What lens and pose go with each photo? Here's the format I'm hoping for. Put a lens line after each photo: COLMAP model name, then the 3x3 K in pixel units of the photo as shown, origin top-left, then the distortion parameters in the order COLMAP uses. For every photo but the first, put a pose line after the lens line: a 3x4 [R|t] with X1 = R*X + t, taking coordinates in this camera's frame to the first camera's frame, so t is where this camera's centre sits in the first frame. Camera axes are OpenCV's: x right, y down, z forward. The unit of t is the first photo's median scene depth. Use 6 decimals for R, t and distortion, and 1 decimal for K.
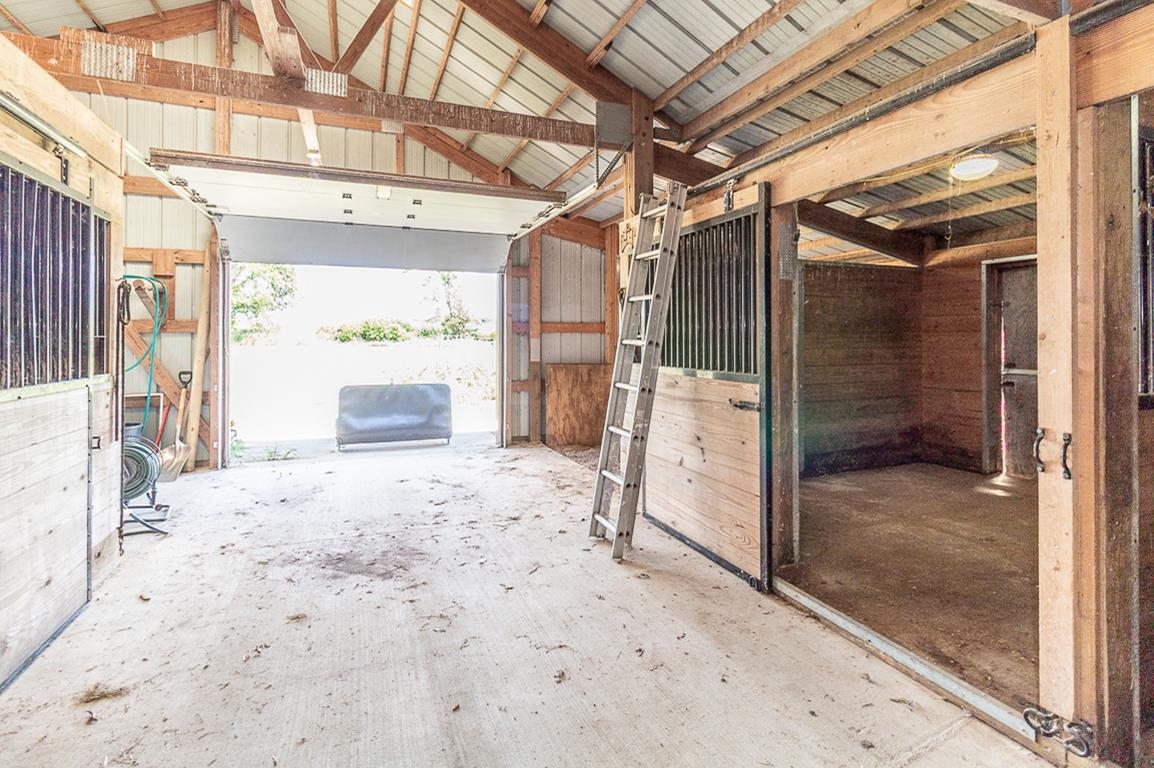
lens RADIAL K [[543.7, 0, 582.2], [0, 543.7, 337.8], [0, 0, 1]] dist [0.001242, 0.000212]
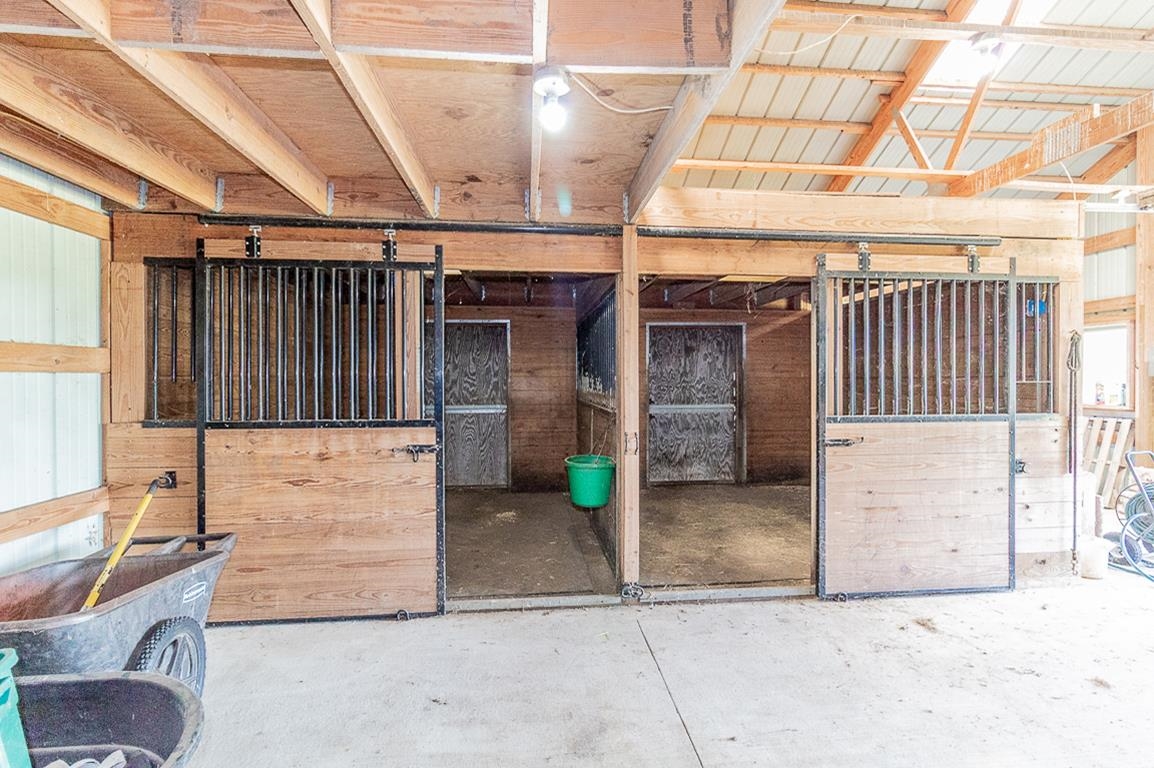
lens RADIAL K [[531.9, 0, 587.9], [0, 531.9, 387.0], [0, 0, 1]] dist [-0.002320, 0.000398]
pose [[-0.288385, 0.001751, -0.957513, 0.579788], [0.004249, 0.999991, 0.000549, 0.004285], [0.957505, -0.003911, -0.288390, 0.410547]]
